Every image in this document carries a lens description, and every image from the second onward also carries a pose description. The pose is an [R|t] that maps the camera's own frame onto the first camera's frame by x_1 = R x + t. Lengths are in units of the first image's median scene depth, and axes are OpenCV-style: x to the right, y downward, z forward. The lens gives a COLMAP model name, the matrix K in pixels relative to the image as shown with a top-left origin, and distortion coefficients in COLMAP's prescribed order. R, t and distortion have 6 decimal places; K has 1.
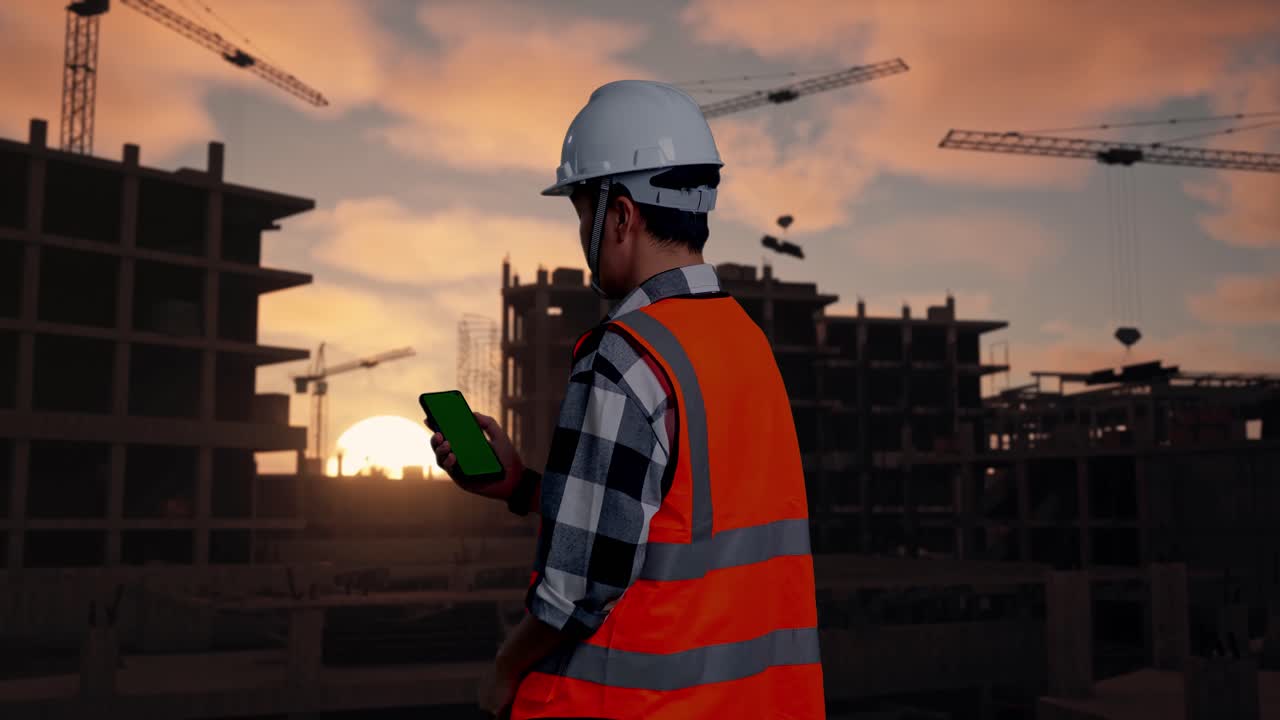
lens RADIAL K [[2160.0, 0, 640.0], [0, 2160.0, 360.0], [0, 0, 1]] dist [-0.010635, 0.000917]
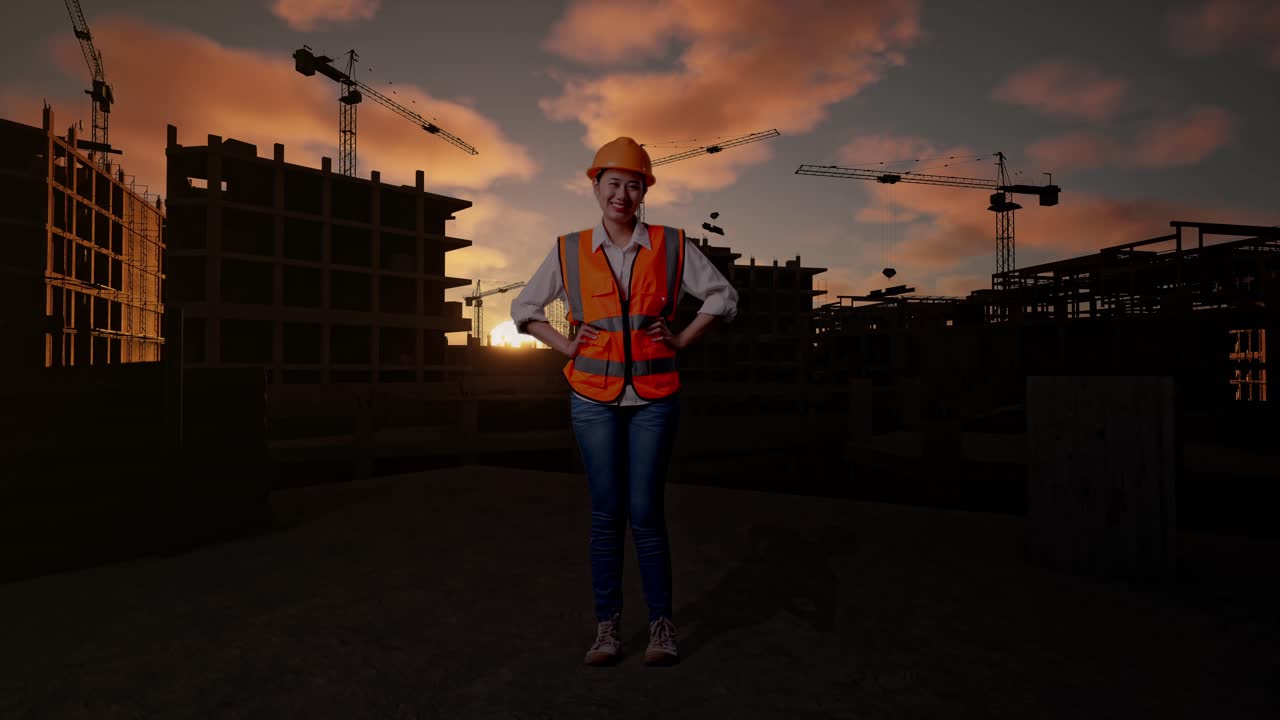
lens RADIAL K [[1646.3, 0, 640.0], [0, 1646.3, 360.0], [0, 0, 1]] dist [-0.008298, 0.007051]
pose [[0.999996, -0.000206, -0.002743, 0.004061], [0.000766, 0.978561, 0.205956, -0.241408], [0.002641, -0.205958, 0.978557, -0.477554]]
